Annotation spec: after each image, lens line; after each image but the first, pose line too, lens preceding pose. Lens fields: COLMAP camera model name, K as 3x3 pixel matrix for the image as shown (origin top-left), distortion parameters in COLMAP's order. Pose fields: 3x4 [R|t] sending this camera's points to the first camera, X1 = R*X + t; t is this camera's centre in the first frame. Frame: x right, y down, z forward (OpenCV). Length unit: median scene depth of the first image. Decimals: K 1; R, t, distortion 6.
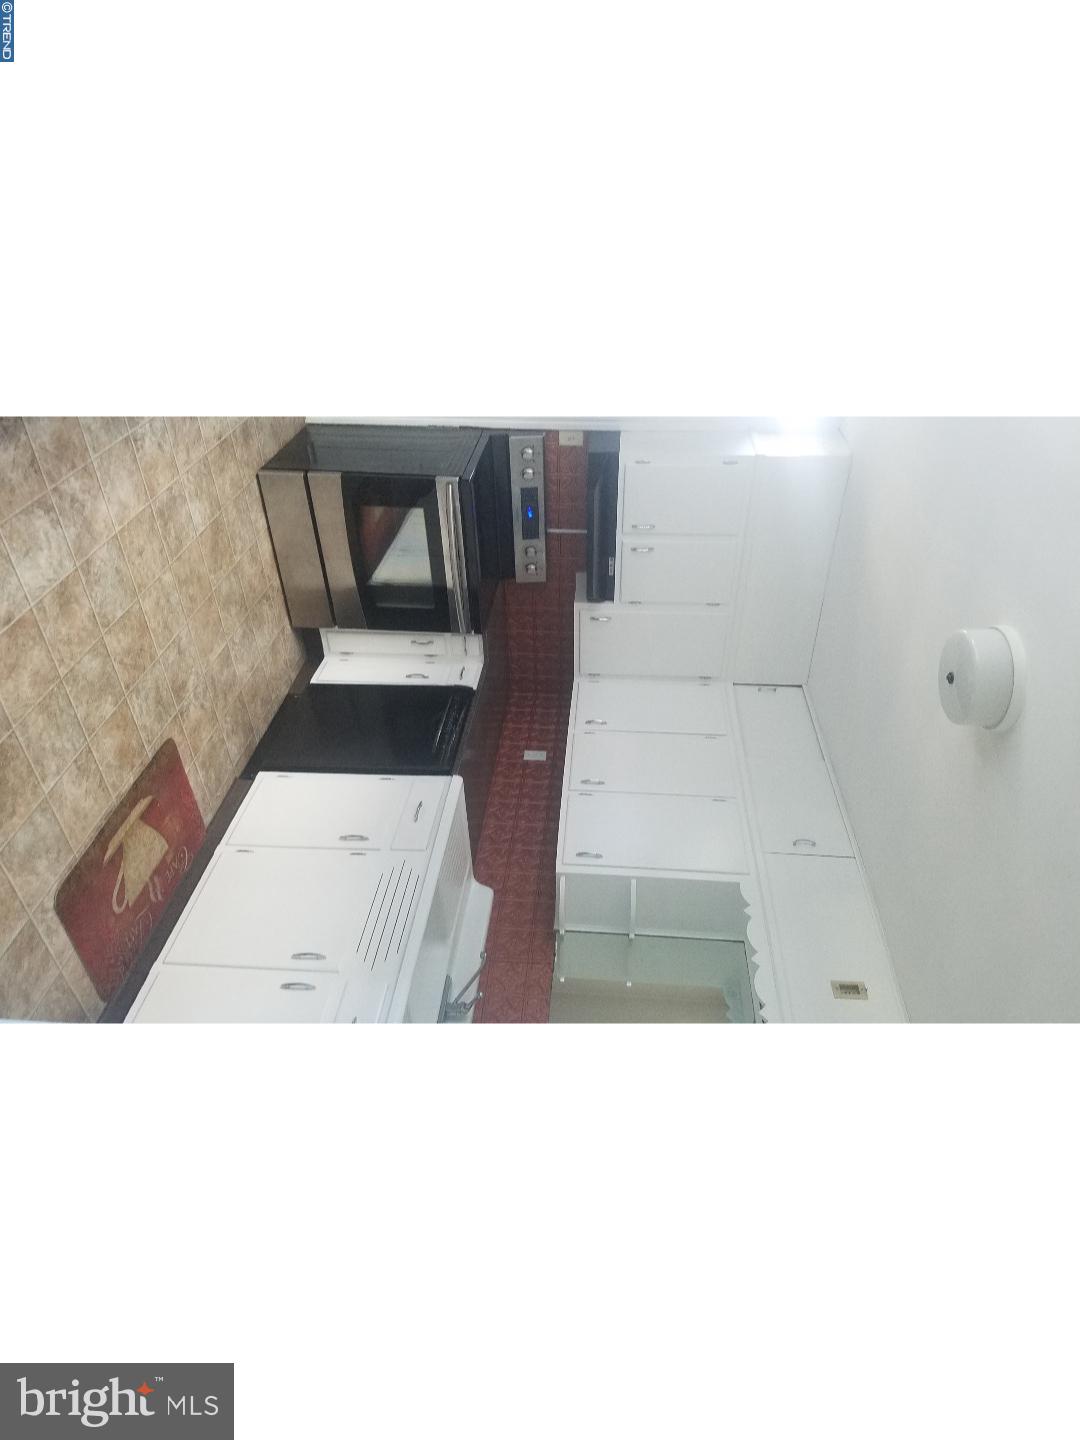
lens RADIAL K [[1091.5, 0, 540.0], [0, 1091.5, 720.0], [0, 0, 1]] dist [0.287259, -0.597683]
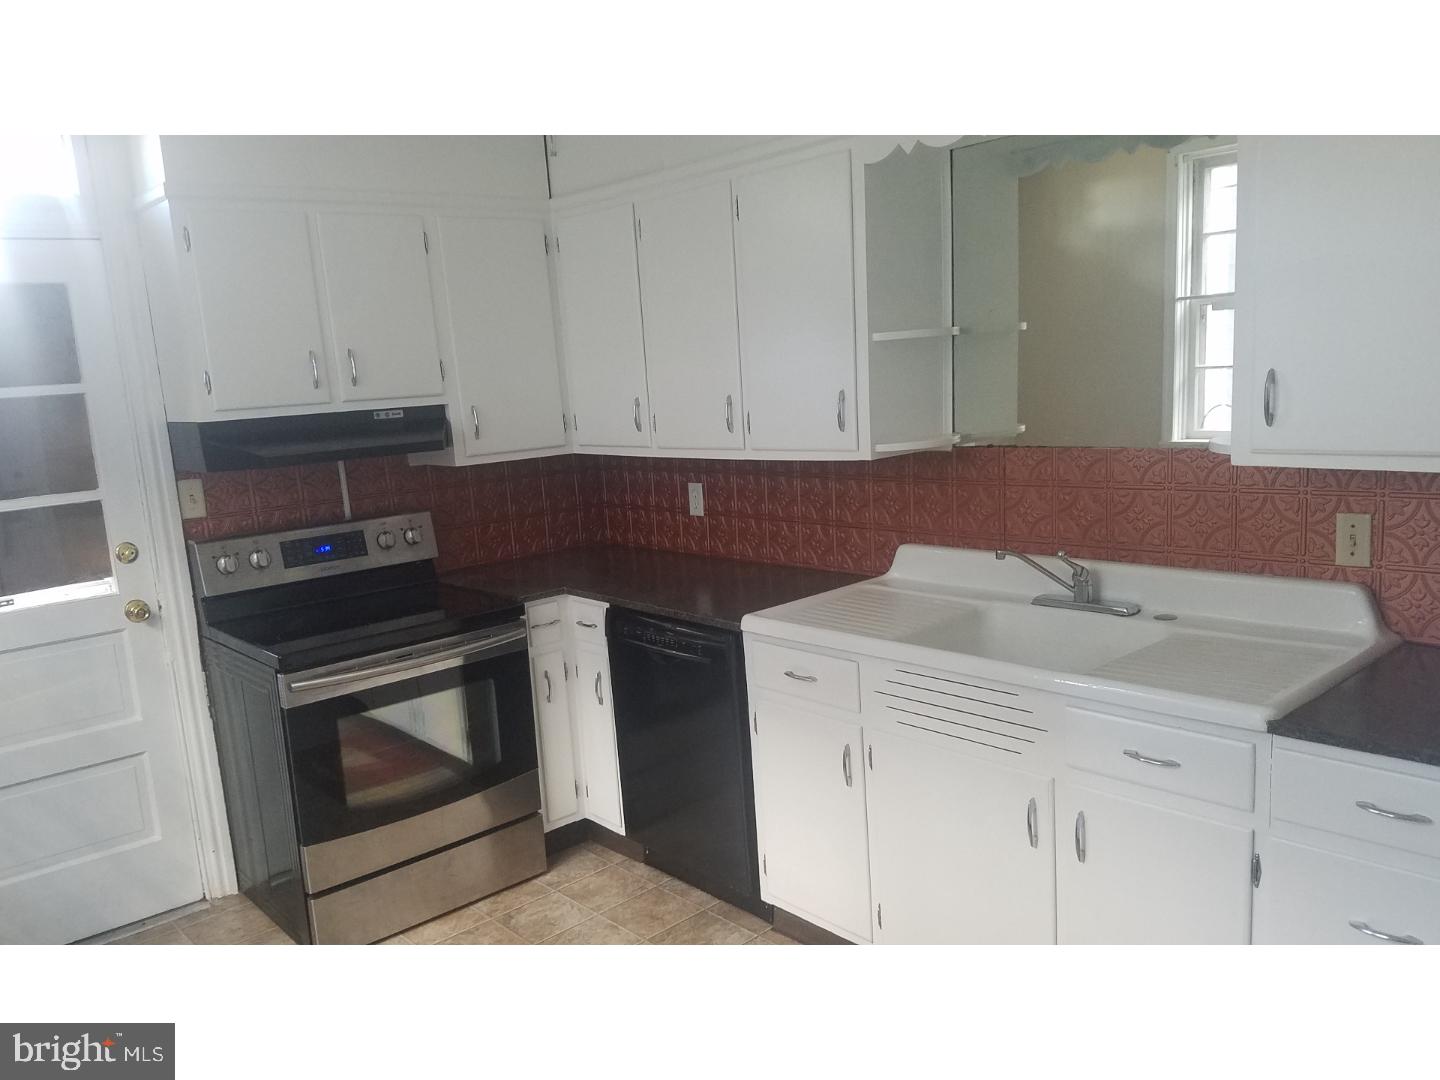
lens RADIAL K [[1091.5, 0, 725.3], [0, 1091.5, 567.7], [0, 0, 1]] dist [0.287259, -0.597683]
pose [[-0.097320, -0.982513, -0.158734, 0.062146], [0.991536, -0.109487, 0.069776, -0.001592], [-0.085935, -0.150599, 0.984853, 0.335165]]
